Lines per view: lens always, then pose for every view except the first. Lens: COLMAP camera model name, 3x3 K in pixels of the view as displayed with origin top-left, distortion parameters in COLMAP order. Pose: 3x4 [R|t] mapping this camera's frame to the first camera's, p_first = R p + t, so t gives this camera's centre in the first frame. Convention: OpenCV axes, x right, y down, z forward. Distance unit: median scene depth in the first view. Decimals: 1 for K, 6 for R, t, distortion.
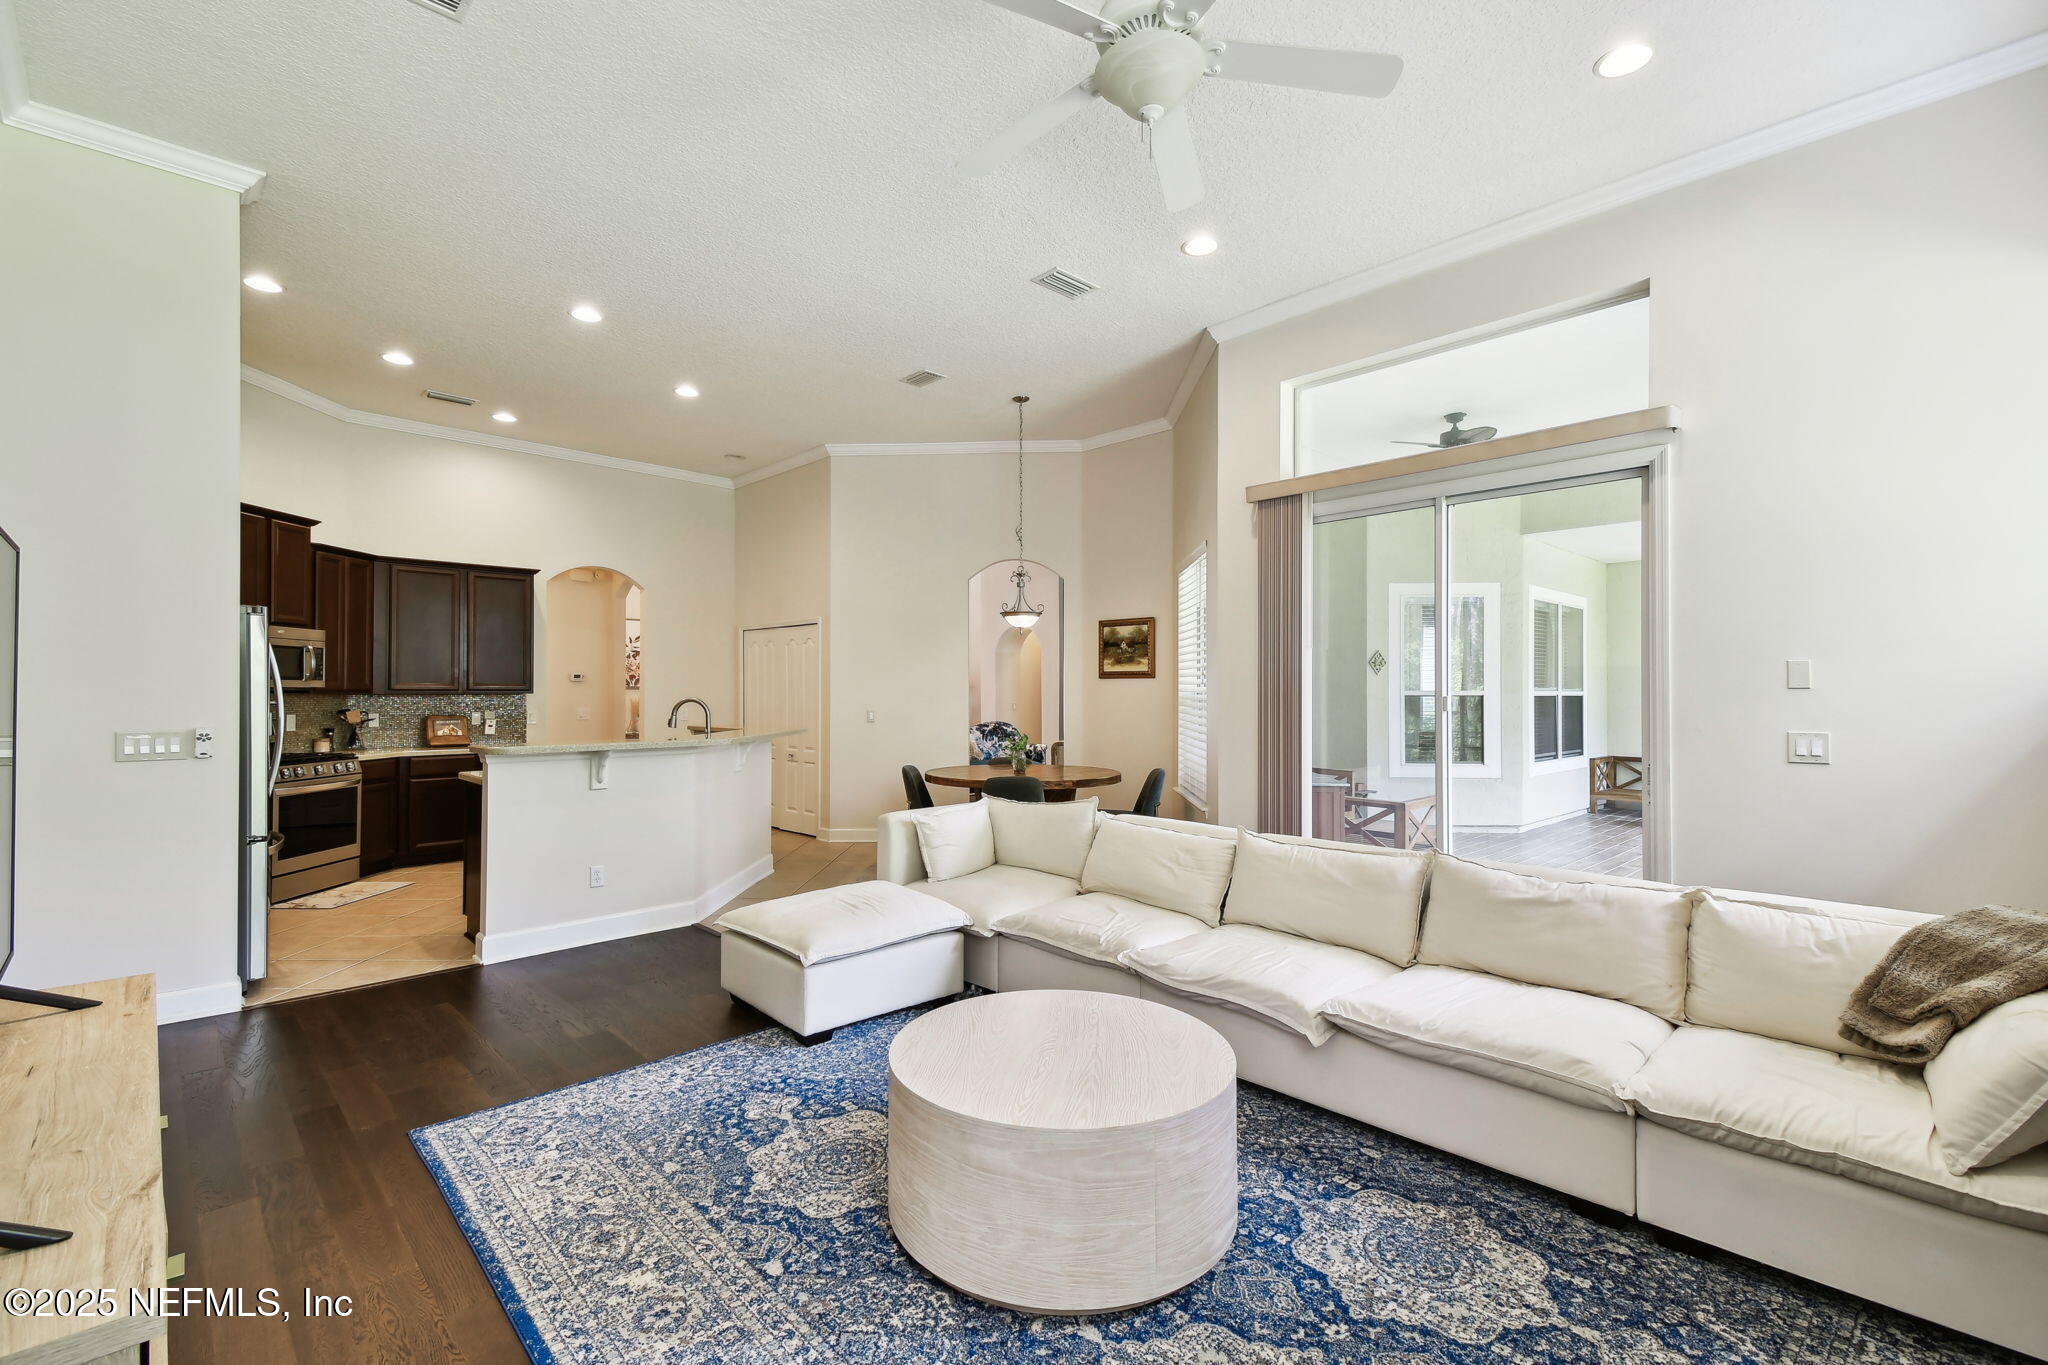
lens RADIAL K [[896.4, 0, 995.9], [0, 896.4, 688.1], [0, 0, 1]] dist [0.038919, 0.000093]
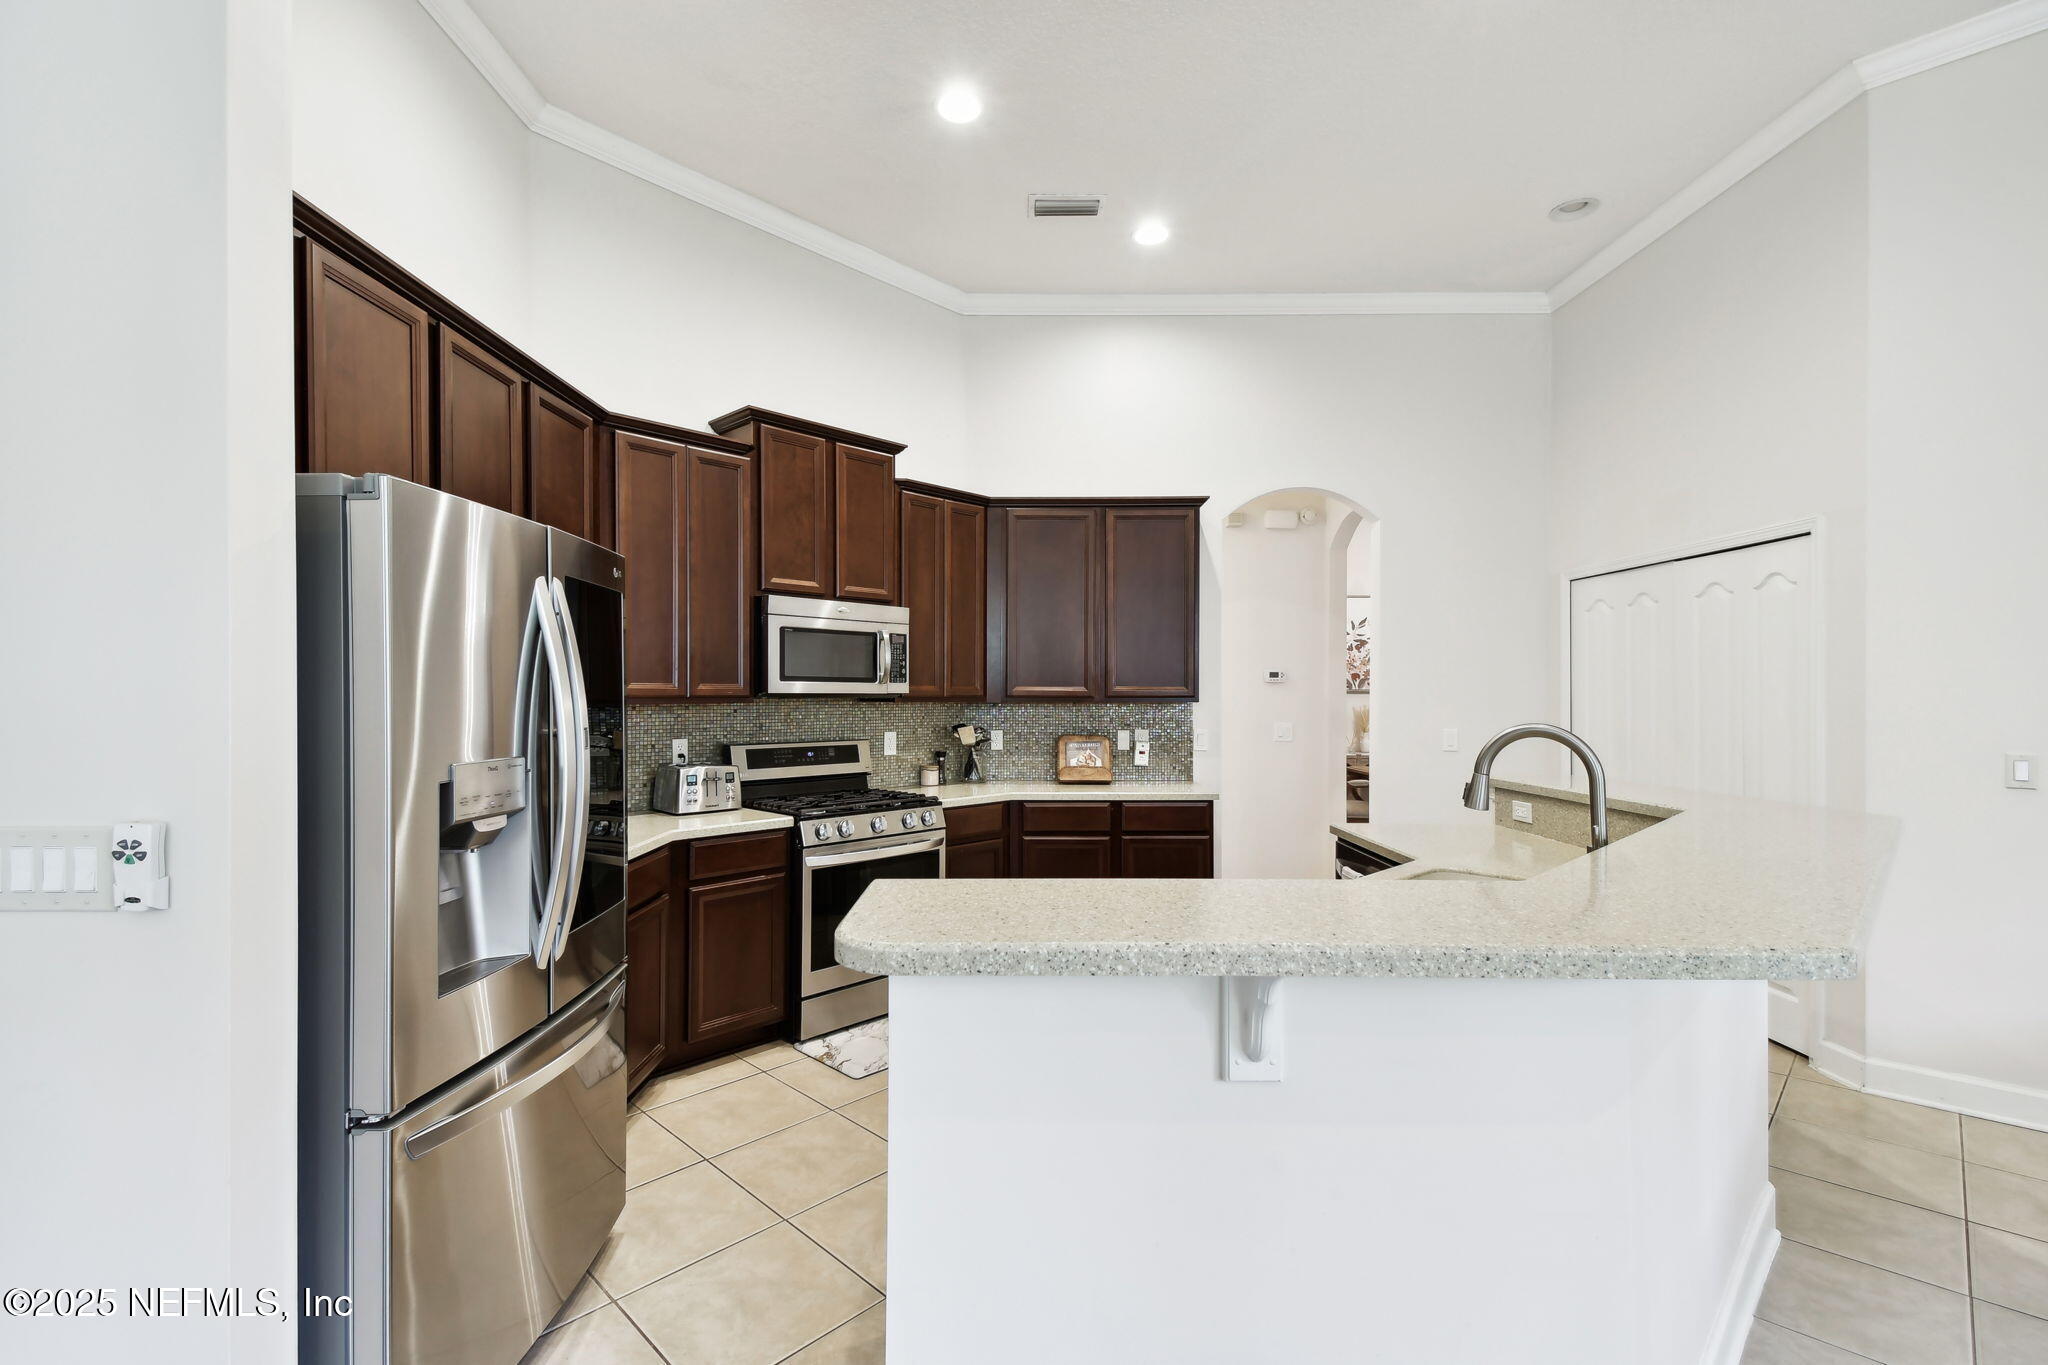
lens RADIAL K [[901.7, 0, 1022.5], [0, 901.7, 699.2], [0, 0, 1]] dist [0.012704, -0.000459]
pose [[0.742619, 0.004012, -0.669702, -0.206265], [0.002884, 0.999954, 0.009188, -0.002201], [0.669708, -0.008754, 0.742573, 0.502338]]
